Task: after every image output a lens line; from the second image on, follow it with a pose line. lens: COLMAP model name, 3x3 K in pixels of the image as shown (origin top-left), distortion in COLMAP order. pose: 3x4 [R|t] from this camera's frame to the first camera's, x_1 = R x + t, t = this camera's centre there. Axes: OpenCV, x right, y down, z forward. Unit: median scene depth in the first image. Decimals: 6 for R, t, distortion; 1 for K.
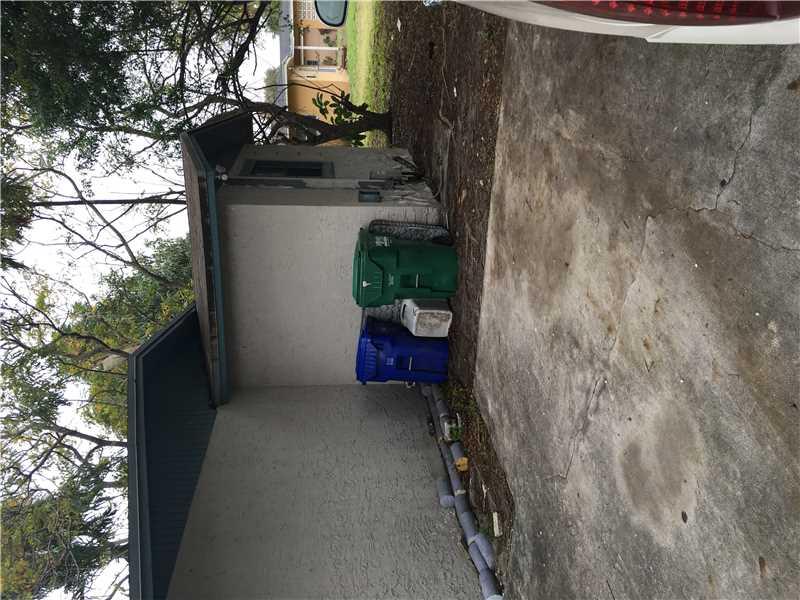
lens RADIAL K [[678.4, 0, 400.0], [0, 678.4, 300.5], [0, 0, 1]] dist [0.089081, -0.106791]
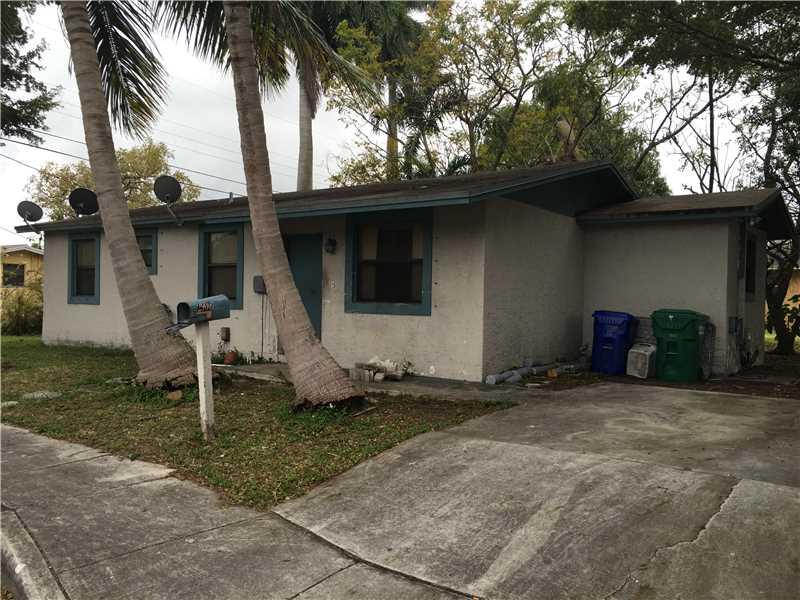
lens RADIAL K [[678.4, 0, 400.3], [0, 678.4, 298.1], [0, 0, 1]] dist [0.089081, -0.106791]
pose [[-0.051623, 0.992564, -0.110239, 0.088573], [-0.972246, -0.024727, 0.232651, 0.175528], [0.228195, 0.119189, 0.966292, -0.497696]]
